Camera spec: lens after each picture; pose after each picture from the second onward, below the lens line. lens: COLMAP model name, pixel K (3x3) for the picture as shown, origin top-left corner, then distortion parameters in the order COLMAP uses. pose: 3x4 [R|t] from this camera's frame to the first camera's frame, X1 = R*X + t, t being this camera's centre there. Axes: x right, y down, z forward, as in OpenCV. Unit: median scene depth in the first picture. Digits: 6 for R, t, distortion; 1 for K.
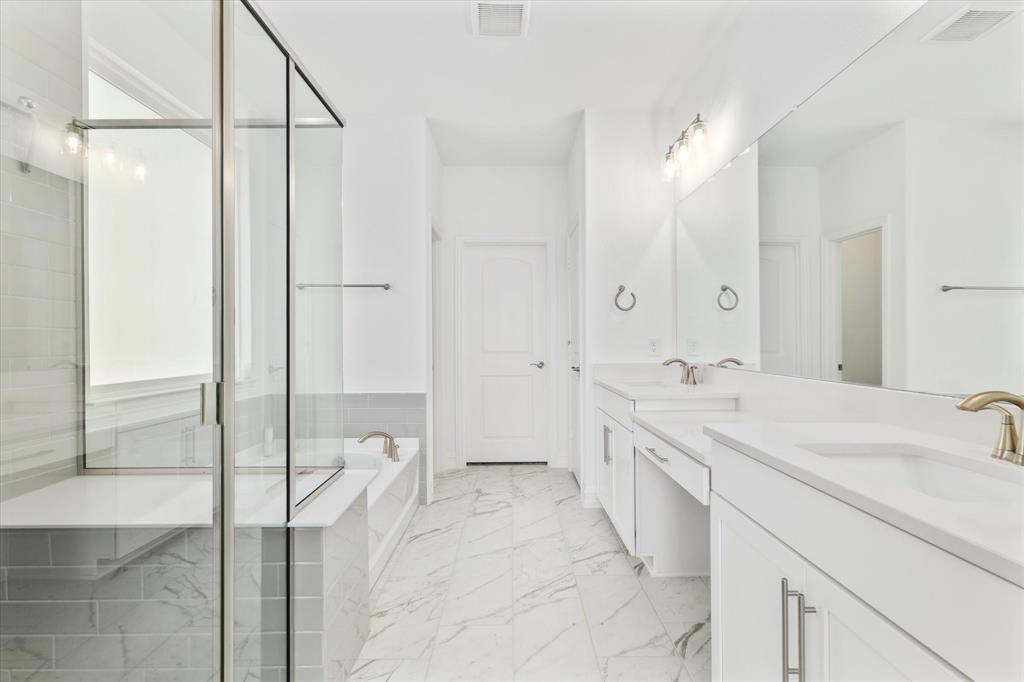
lens RADIAL K [[477.8, 0, 509.7], [0, 477.8, 344.4], [0, 0, 1]] dist [-0.001844, 0.000146]
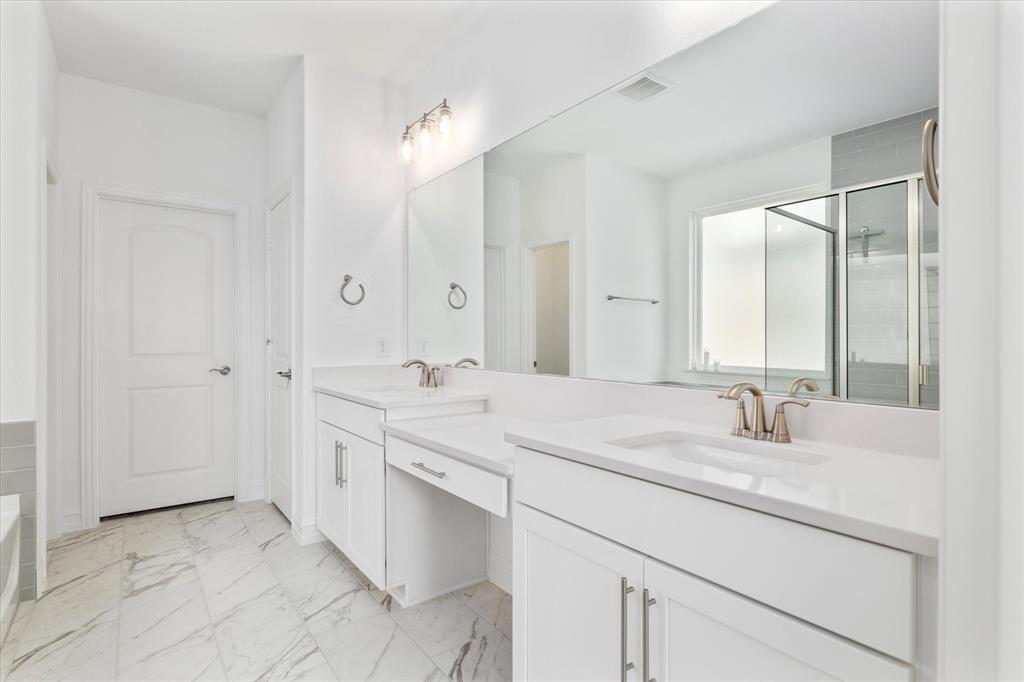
lens RADIAL K [[520.7, 0, 512.9], [0, 520.7, 340.3], [0, 0, 1]] dist [0.000442, -0.000320]
pose [[0.804728, 0.003463, 0.593634, -0.085462], [-0.000376, 0.999986, -0.005324, -0.001591], [-0.593644, 0.004061, 0.804718, 0.080440]]
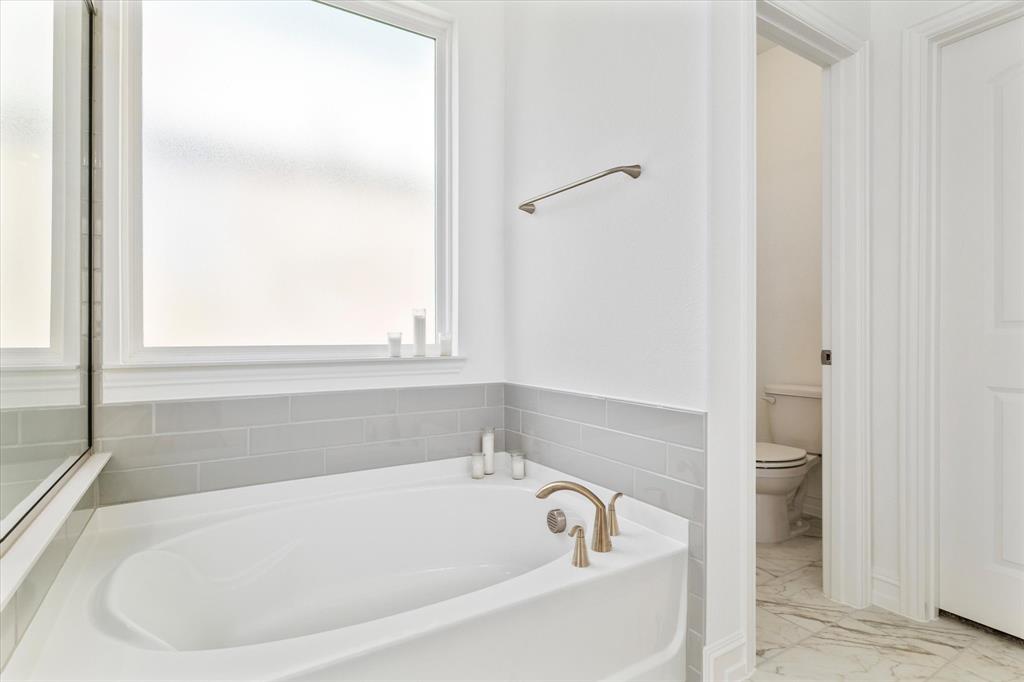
lens RADIAL K [[502.5, 0, 512.0], [0, 502.5, 341.0], [0, 0, 1]] dist [-0.008289, -0.000784]
pose [[0.515655, 0.007764, -0.856761, 0.108805], [-0.010627, 0.999940, 0.002666, 0.048083], [0.856730, 0.007730, 0.515707, 0.723947]]
